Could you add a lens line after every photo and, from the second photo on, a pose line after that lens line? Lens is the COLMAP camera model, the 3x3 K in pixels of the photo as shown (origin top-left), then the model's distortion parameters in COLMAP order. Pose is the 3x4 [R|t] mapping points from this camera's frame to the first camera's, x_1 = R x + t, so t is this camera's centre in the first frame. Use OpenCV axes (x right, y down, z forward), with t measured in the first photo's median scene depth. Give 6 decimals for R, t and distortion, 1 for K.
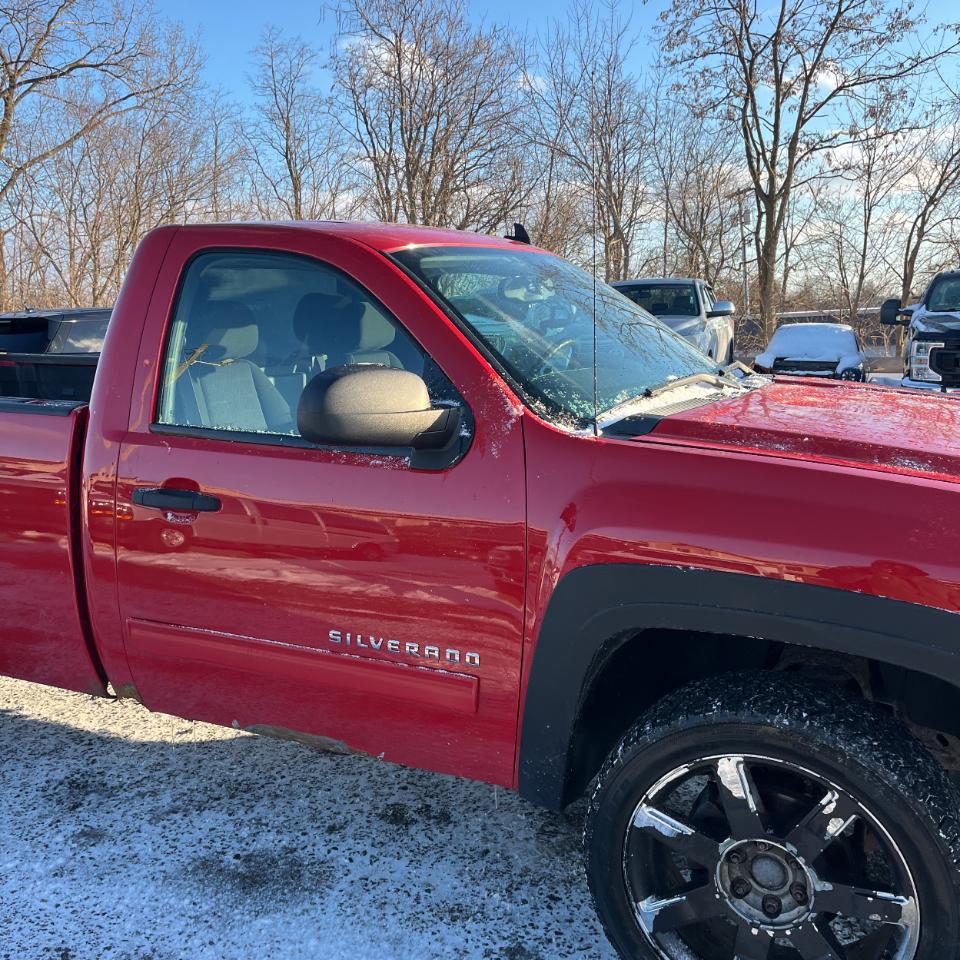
lens RADIAL K [[973.3, 0, 493.6], [0, 973.3, 475.9], [0, 0, 1]] dist [0.037223, -0.017243]
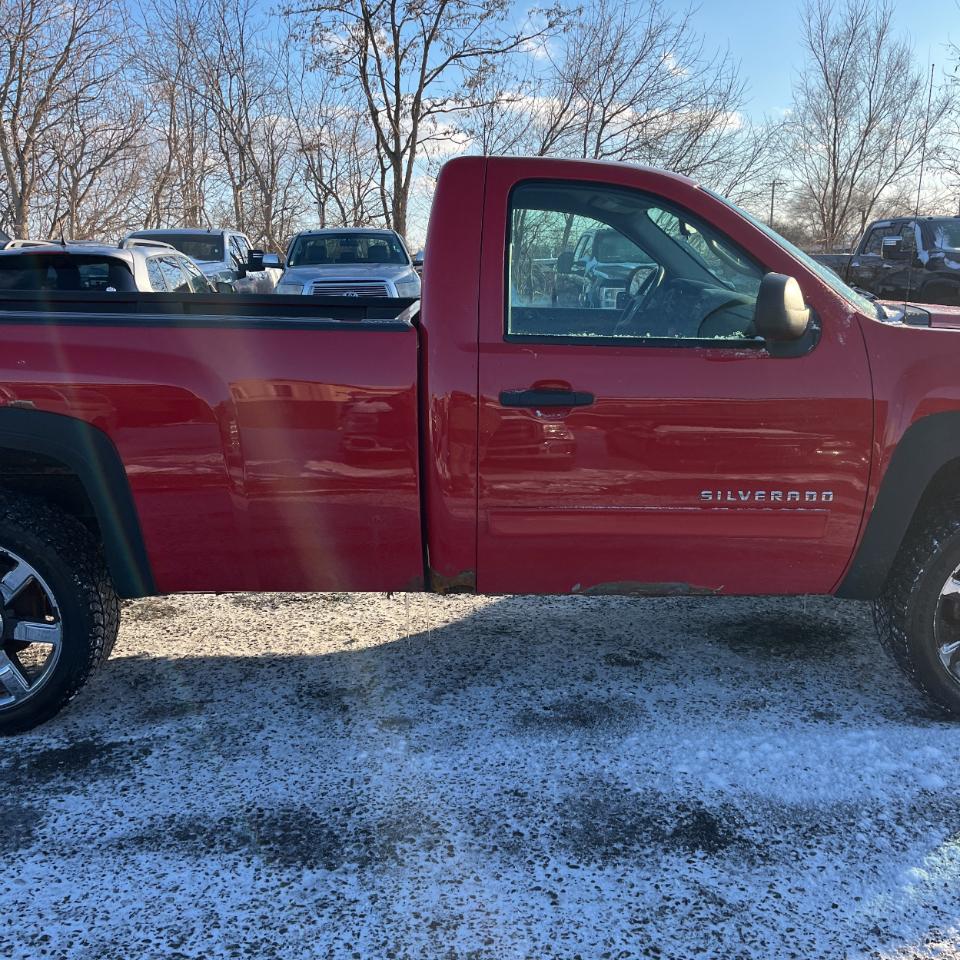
lens RADIAL K [[962.9, 0, 480.0], [0, 962.9, 480.0], [0, 0, 1]] dist [0.052536, -0.061305]
pose [[0.900020, -0.086017, 0.427276, -0.724041], [0.064492, 0.995823, 0.064628, 0.033496], [-0.431050, -0.030610, 0.901808, 0.001821]]
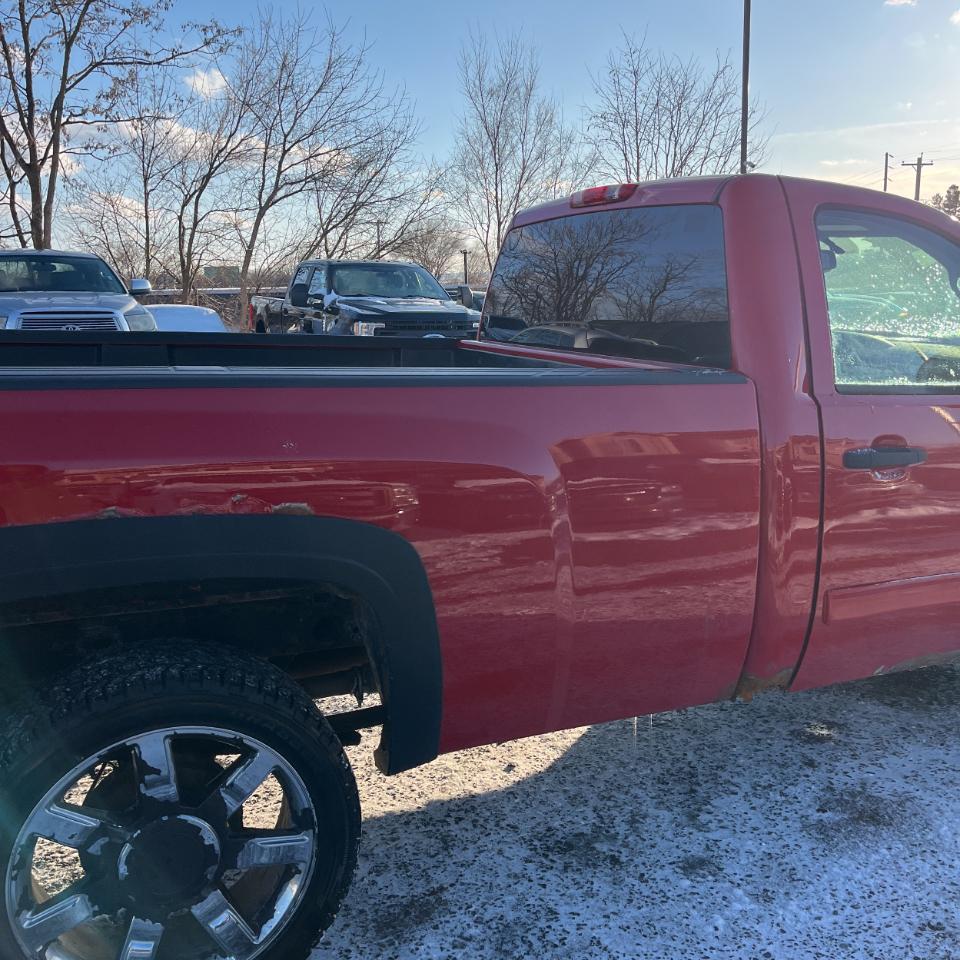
lens RADIAL K [[963.0, 0, 491.4], [0, 963.0, 484.6], [0, 0, 1]] dist [0.036858, -0.018941]
pose [[0.640078, -0.124801, 0.758106, -1.083415], [0.107125, 0.991578, 0.072788, -0.050547], [-0.760805, 0.034622, 0.648057, 0.539960]]
